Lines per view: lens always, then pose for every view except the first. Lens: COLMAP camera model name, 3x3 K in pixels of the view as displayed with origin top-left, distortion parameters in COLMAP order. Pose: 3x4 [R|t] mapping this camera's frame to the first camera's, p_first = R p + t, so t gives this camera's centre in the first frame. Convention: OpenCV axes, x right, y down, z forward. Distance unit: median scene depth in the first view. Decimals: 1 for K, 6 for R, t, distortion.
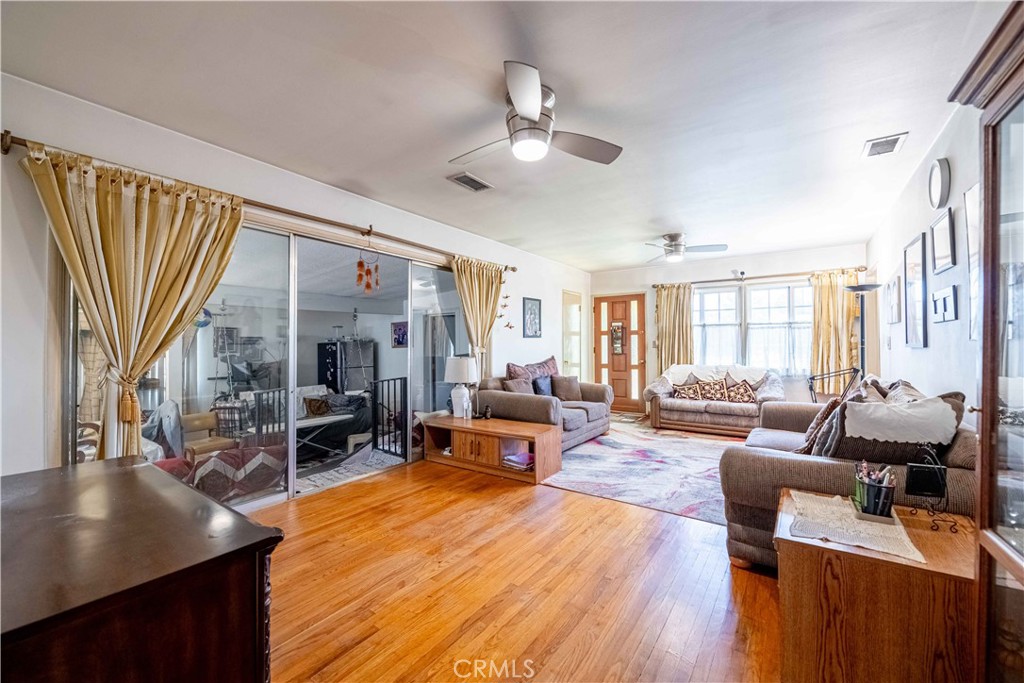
lens RADIAL K [[385.0, 0, 512.0], [0, 385.0, 341.5], [0, 0, 1]] dist [-0.000631, -0.000098]
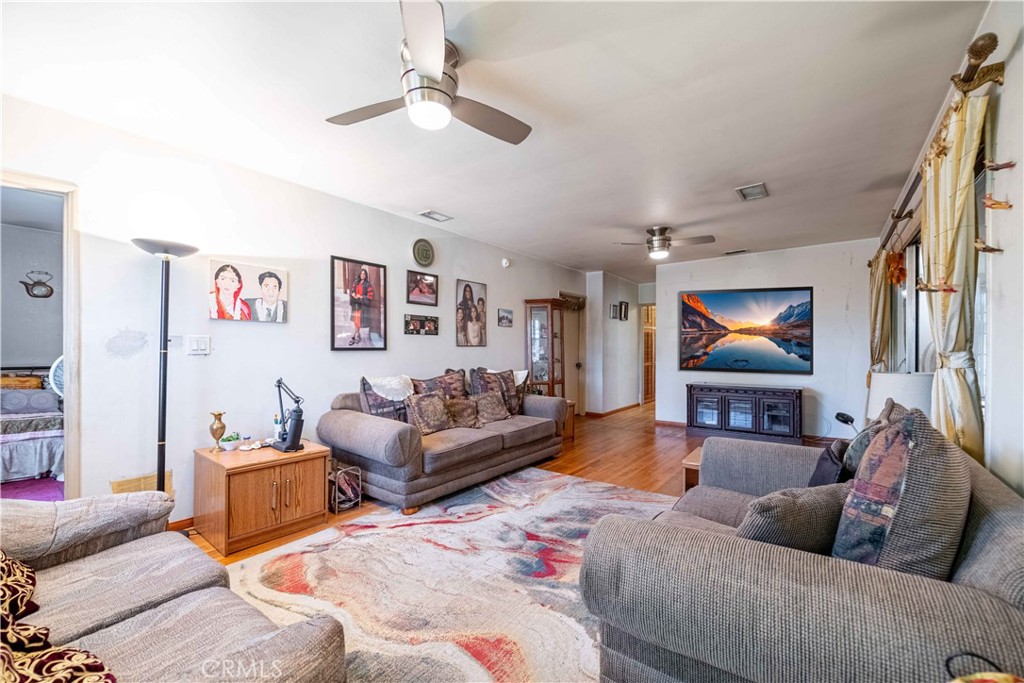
lens RADIAL K [[449.9, 0, 510.2], [0, 449.9, 354.7], [0, 0, 1]] dist [0.001603, -0.000022]
pose [[-0.999909, 0.011189, 0.007531, 0.290438], [0.011168, 0.999934, -0.002837, 0.018300], [-0.007562, -0.002753, -0.999968, 1.208991]]
